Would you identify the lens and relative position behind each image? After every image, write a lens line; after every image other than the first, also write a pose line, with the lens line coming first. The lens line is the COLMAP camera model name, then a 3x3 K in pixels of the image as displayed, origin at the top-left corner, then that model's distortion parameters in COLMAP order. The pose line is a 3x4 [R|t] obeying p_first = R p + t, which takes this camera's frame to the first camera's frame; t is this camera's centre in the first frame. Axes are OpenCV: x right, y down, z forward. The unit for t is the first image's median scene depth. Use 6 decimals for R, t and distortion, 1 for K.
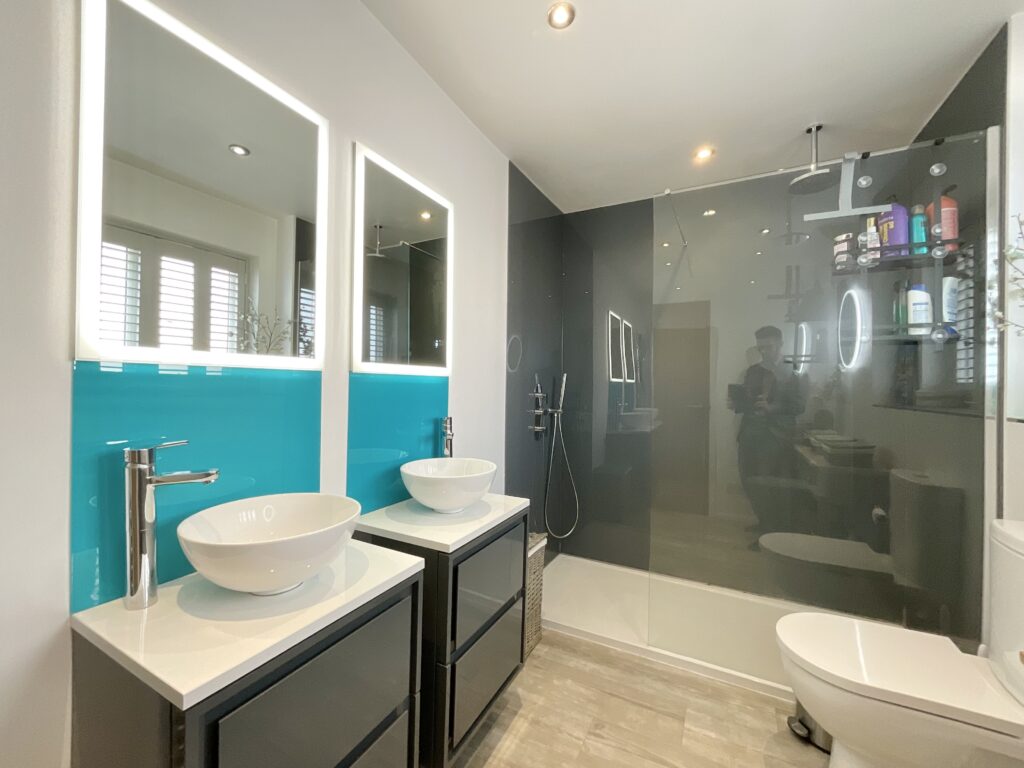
lens RADIAL K [[415.8, 0, 511.1], [0, 415.8, 386.1], [0, 0, 1]] dist [-0.002792, 0.000224]
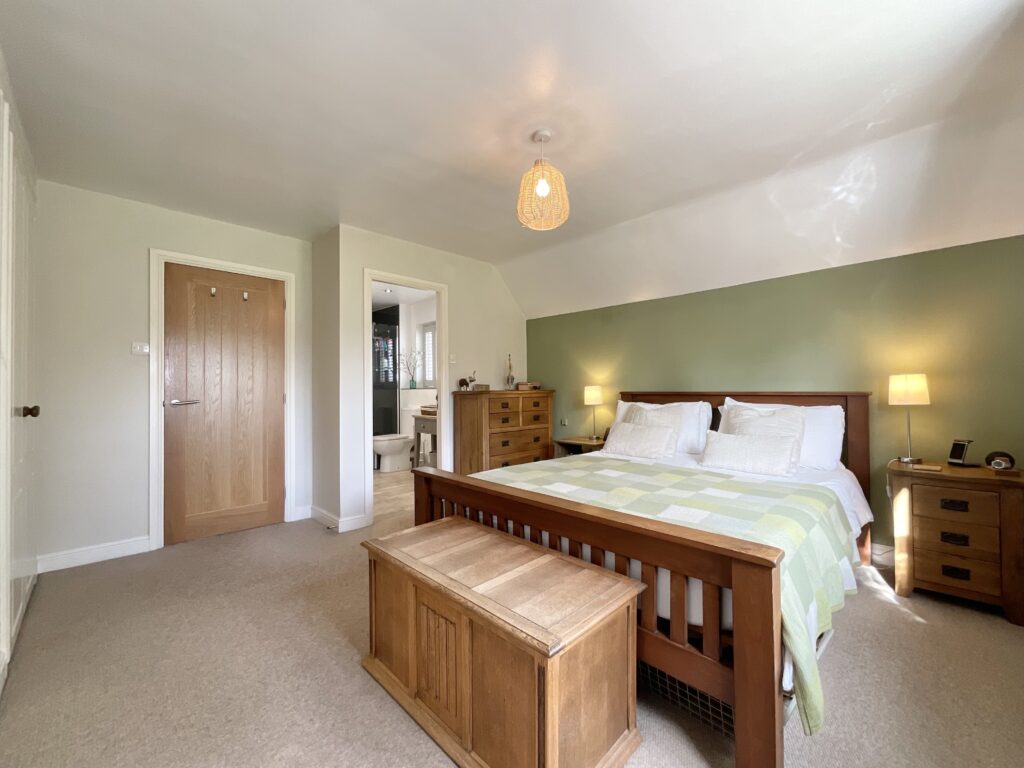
lens RADIAL K [[415.8, 0, 512.1], [0, 415.8, 383.5], [0, 0, 1]] dist [-0.002792, 0.000224]
pose [[0.285482, -0.011720, 0.958312, -2.701843], [0.008740, 0.999915, 0.009625, -0.013121], [-0.958344, 0.005628, 0.285560, -1.429660]]
